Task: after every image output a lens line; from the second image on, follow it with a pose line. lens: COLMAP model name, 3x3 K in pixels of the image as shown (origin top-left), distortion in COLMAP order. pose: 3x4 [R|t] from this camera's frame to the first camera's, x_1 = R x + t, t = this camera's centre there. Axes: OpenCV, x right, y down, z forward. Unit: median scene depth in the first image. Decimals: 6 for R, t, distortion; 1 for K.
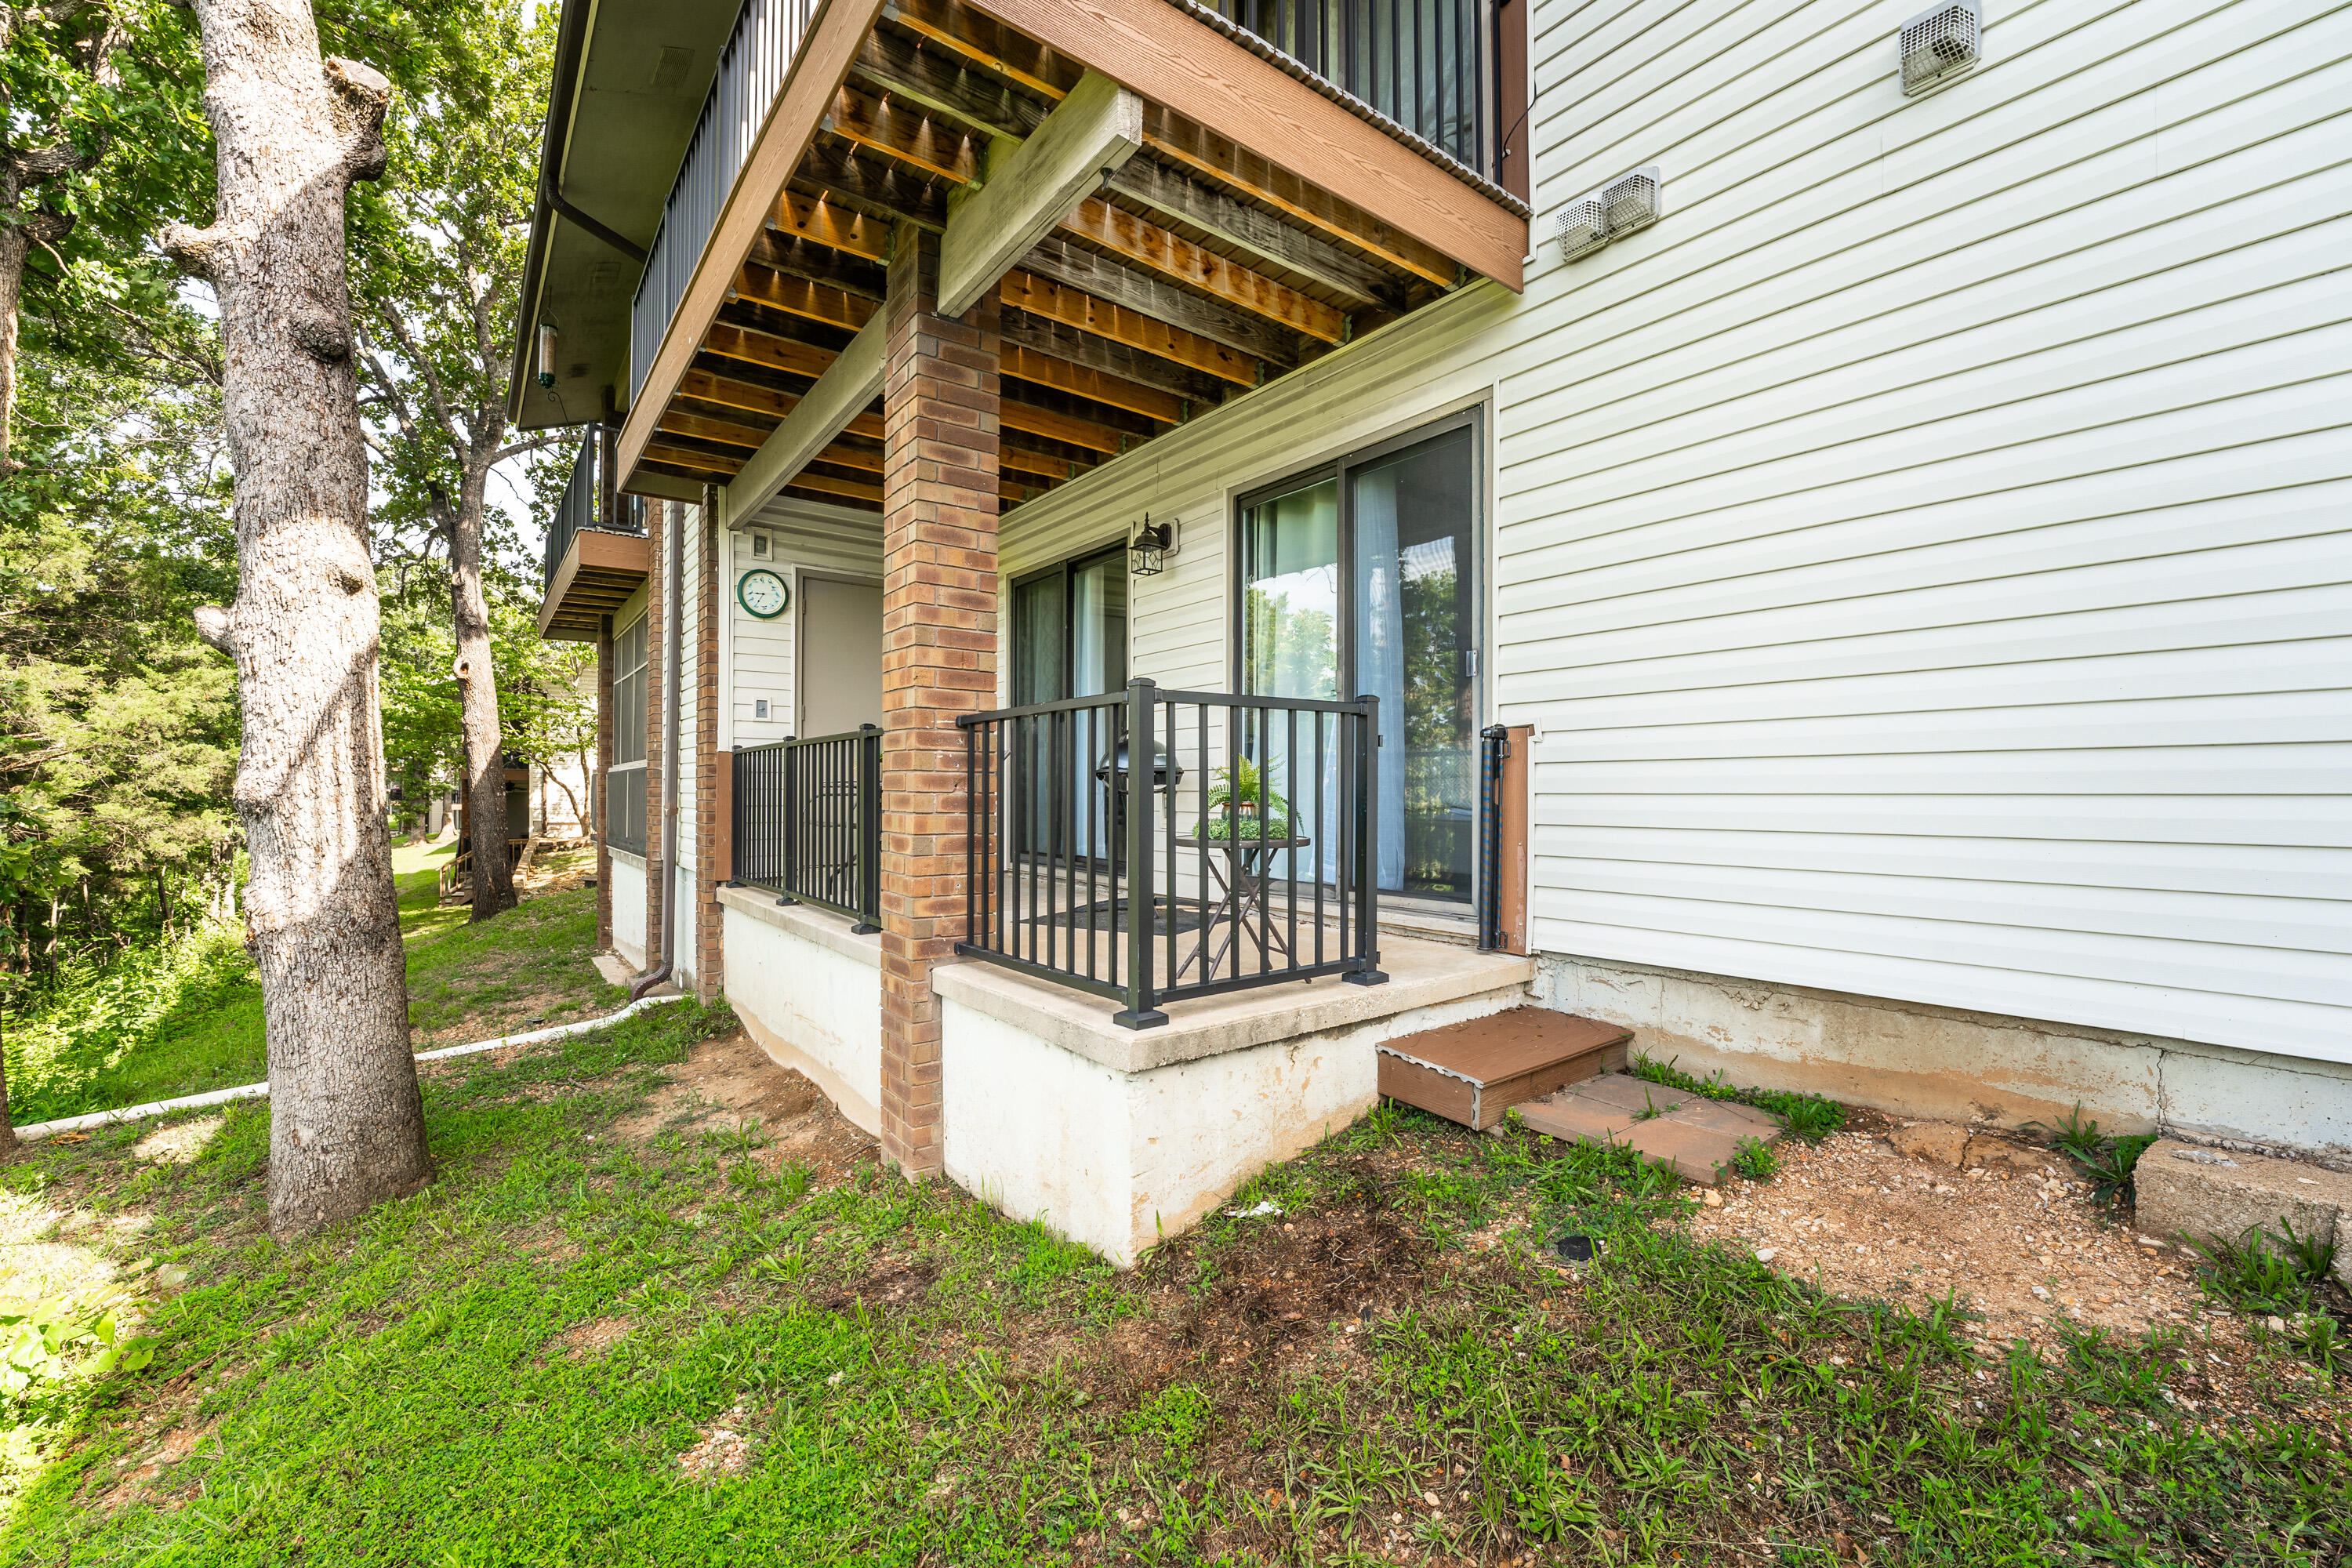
lens RADIAL K [[956.2, 0, 1177.1], [0, 956.2, 788.3], [0, 0, 1]] dist [-0.002106, -0.000118]
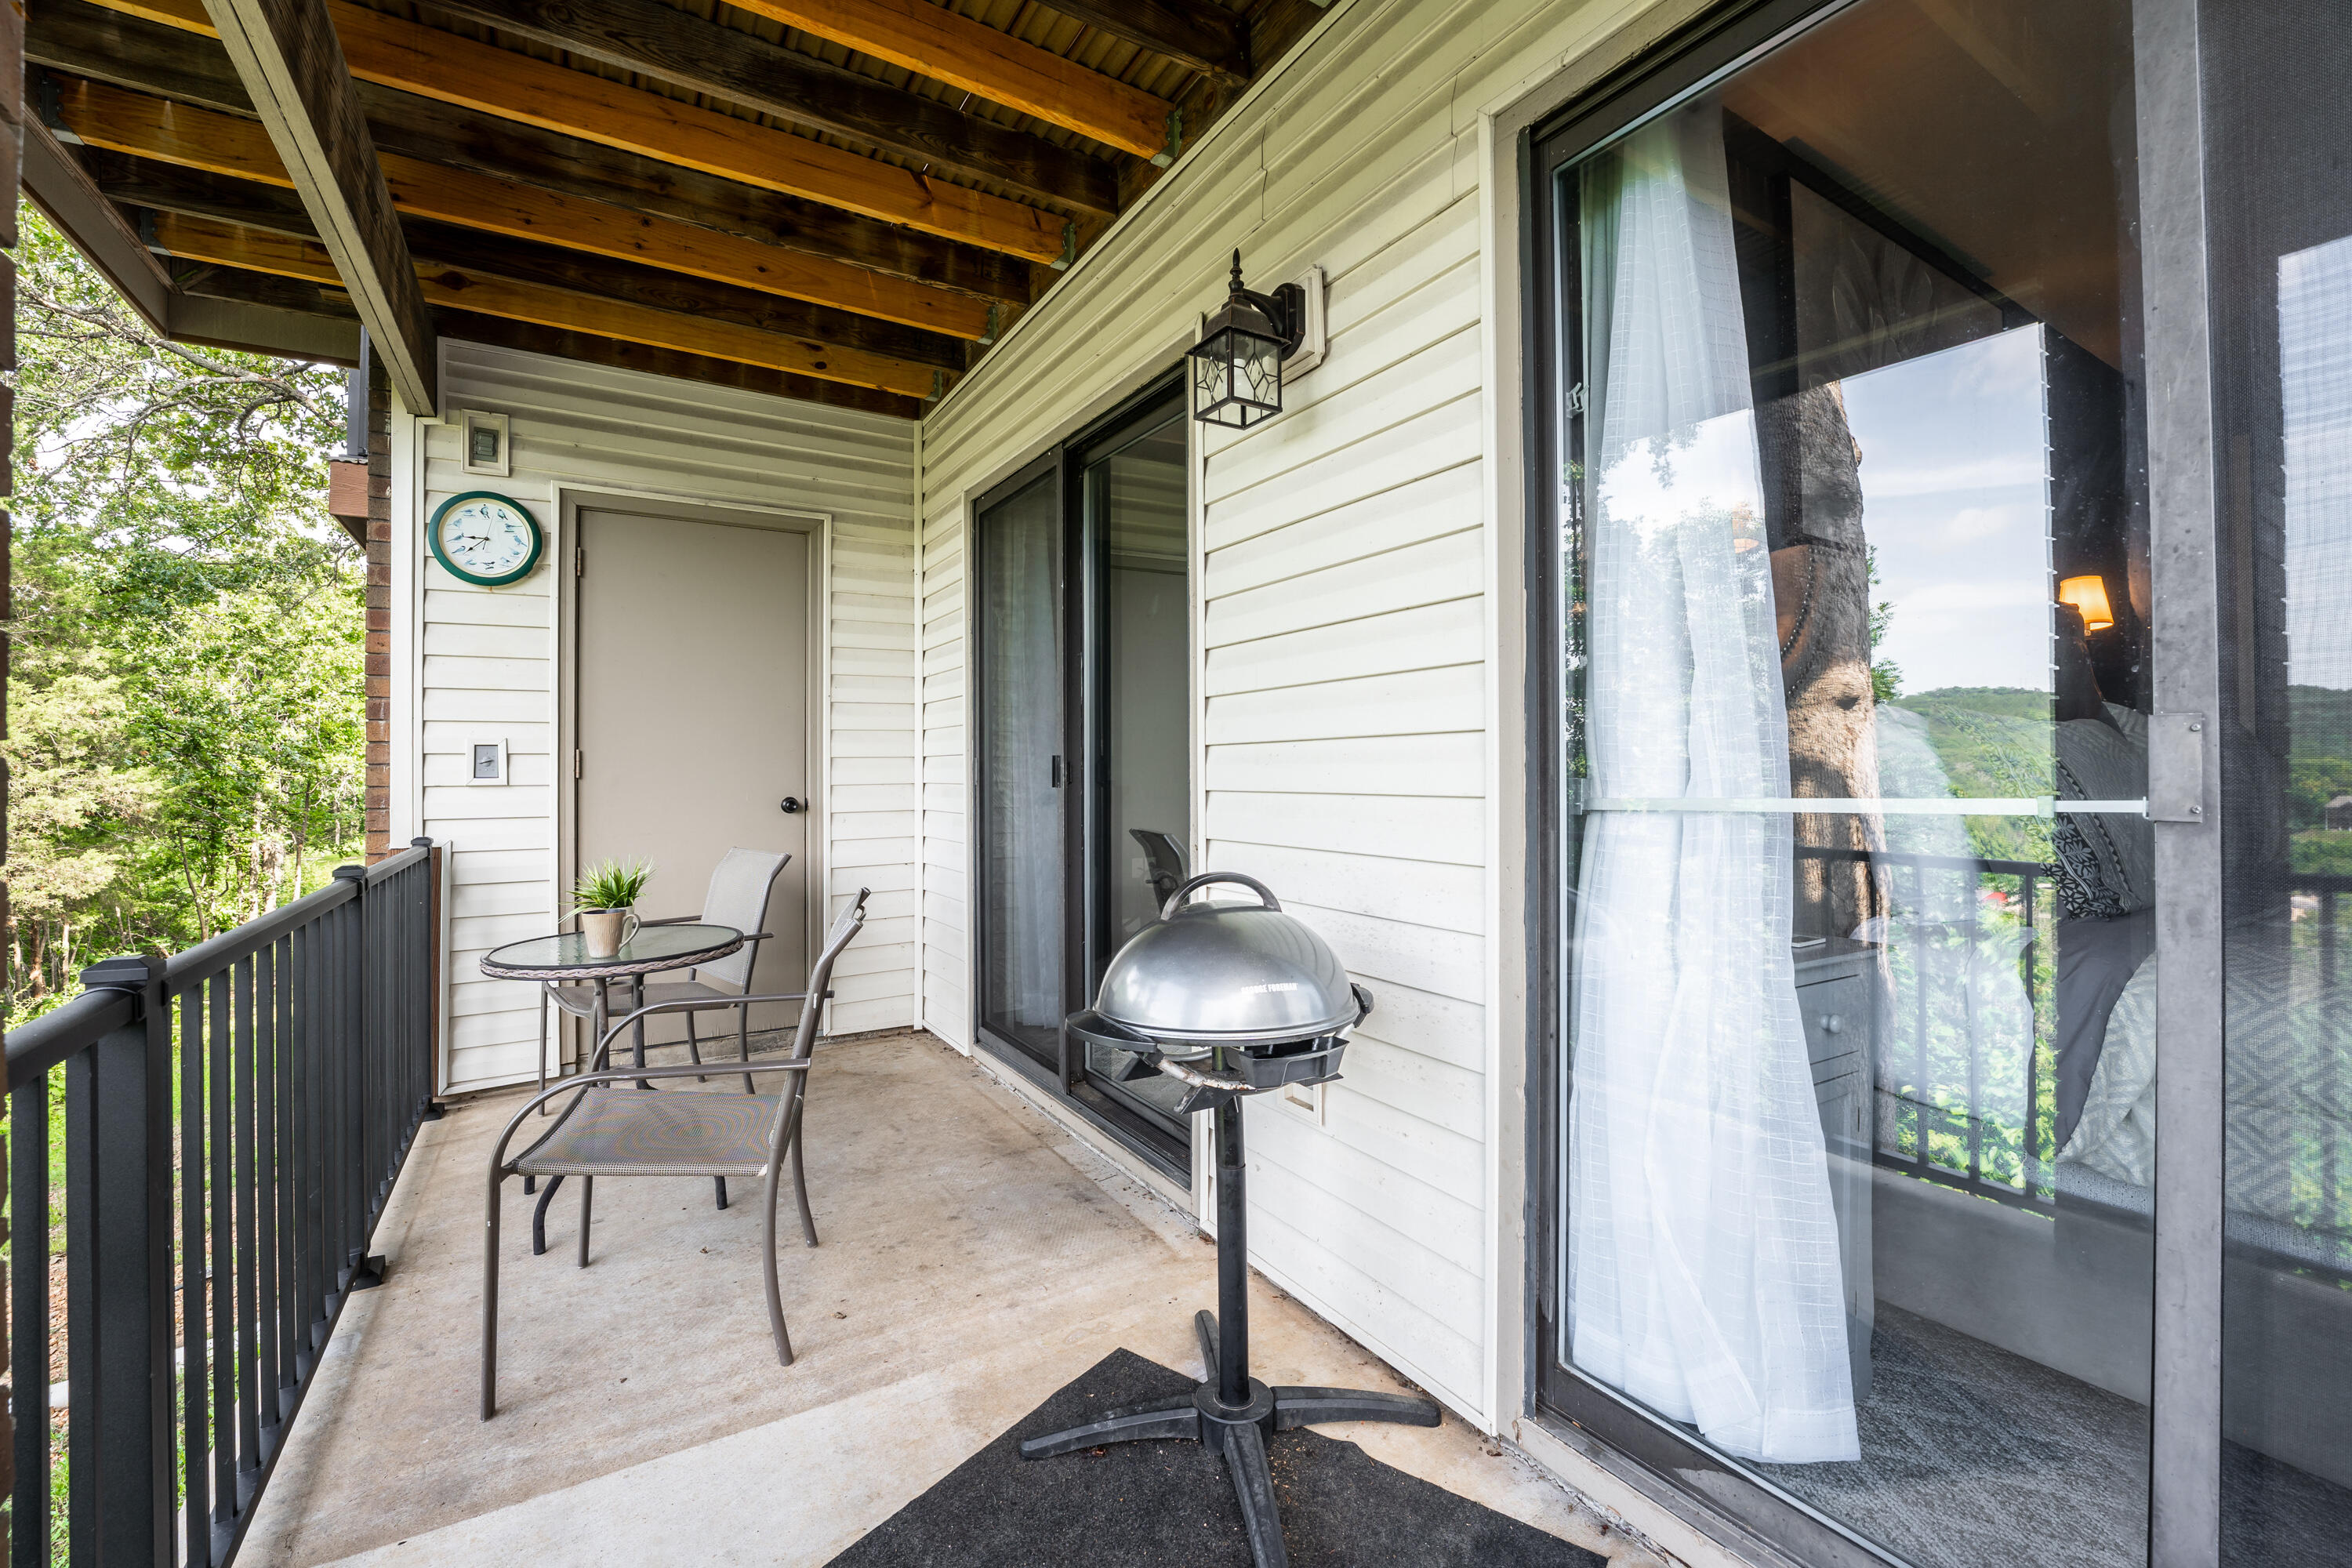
lens RADIAL K [[956.2, 0, 1164.8], [0, 956.2, 767.1], [0, 0, 1]] dist [-0.002106, -0.000118]
pose [[0.995595, -0.007869, -0.093433, -0.021442], [0.007855, 0.999969, -0.000521, -0.077627], [0.093434, -0.000215, 0.995625, 0.524682]]
